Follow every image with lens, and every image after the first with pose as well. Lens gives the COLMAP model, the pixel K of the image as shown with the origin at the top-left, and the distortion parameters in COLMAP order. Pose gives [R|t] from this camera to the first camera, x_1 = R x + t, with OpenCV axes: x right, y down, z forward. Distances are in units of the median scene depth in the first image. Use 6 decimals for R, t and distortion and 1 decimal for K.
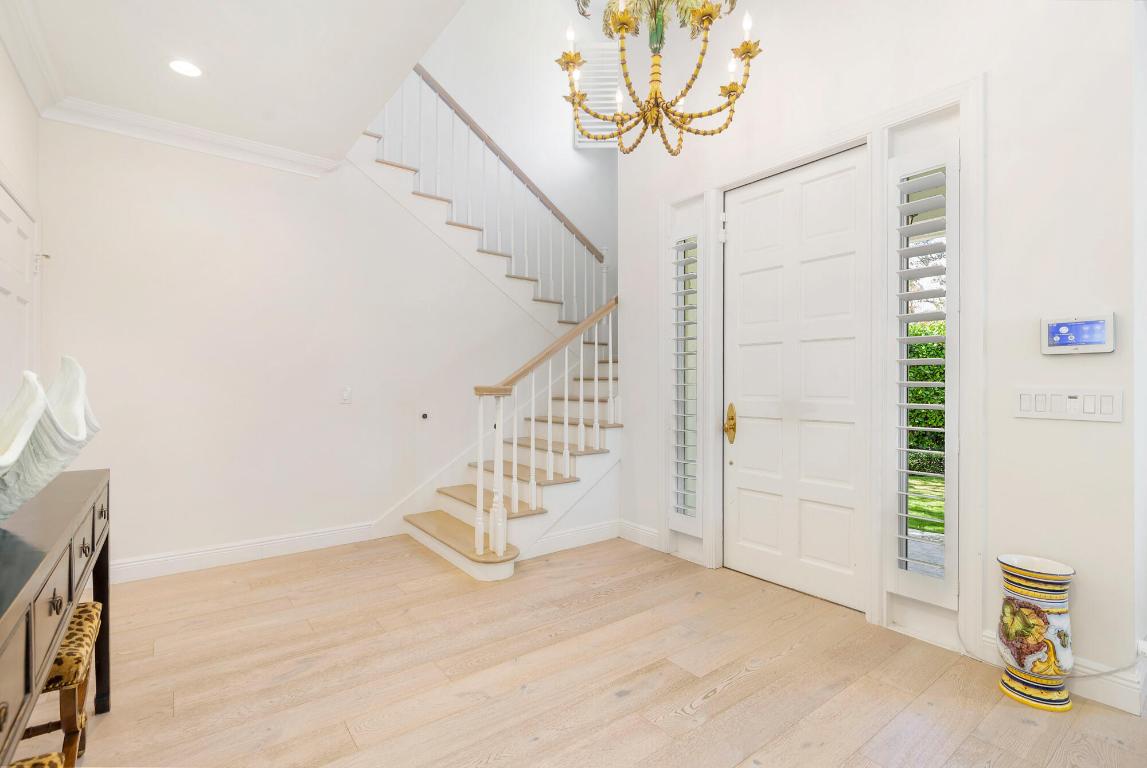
lens RADIAL K [[527.8, 0, 574.5], [0, 527.8, 383.5], [0, 0, 1]] dist [-0.002024, -0.000103]
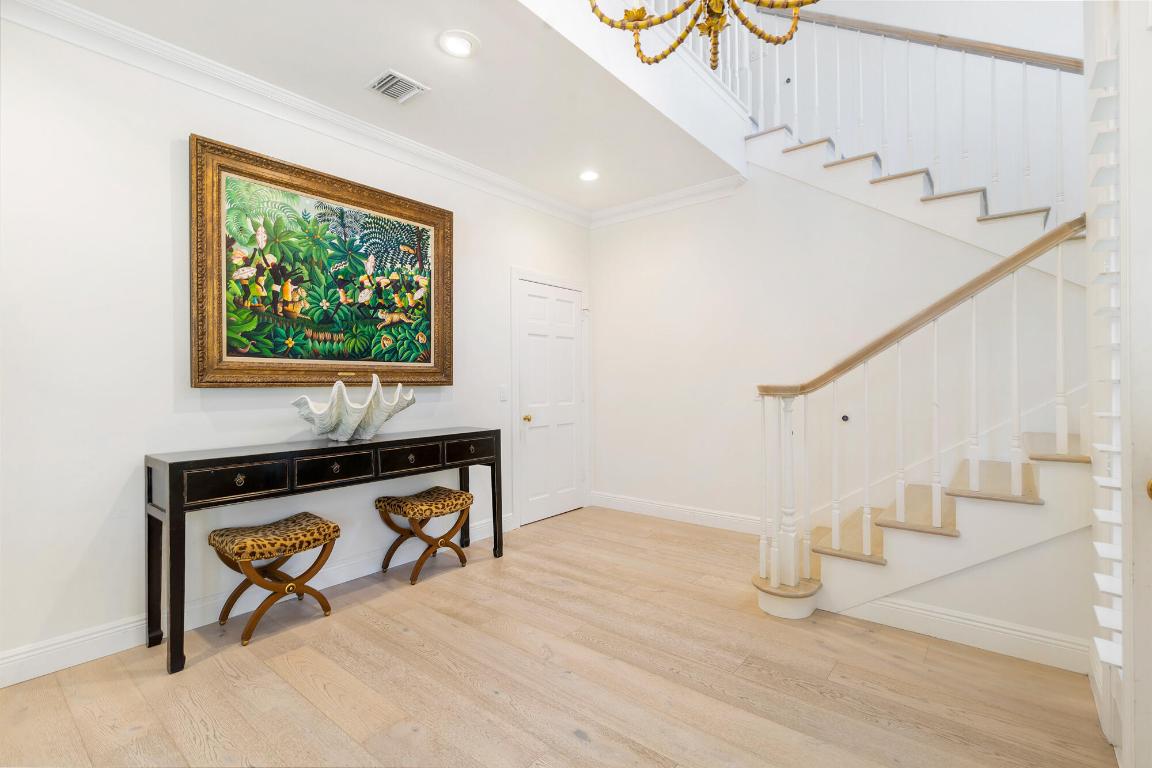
lens RADIAL K [[526.5, 0, 577.1], [0, 526.5, 381.7], [0, 0, 1]] dist [-0.001515, -0.000107]
pose [[0.232800, 0.000606, -0.972524, 0.728544], [0.008728, 0.999958, 0.002713, -0.007246], [0.972485, -0.009119, 0.232785, 0.606768]]
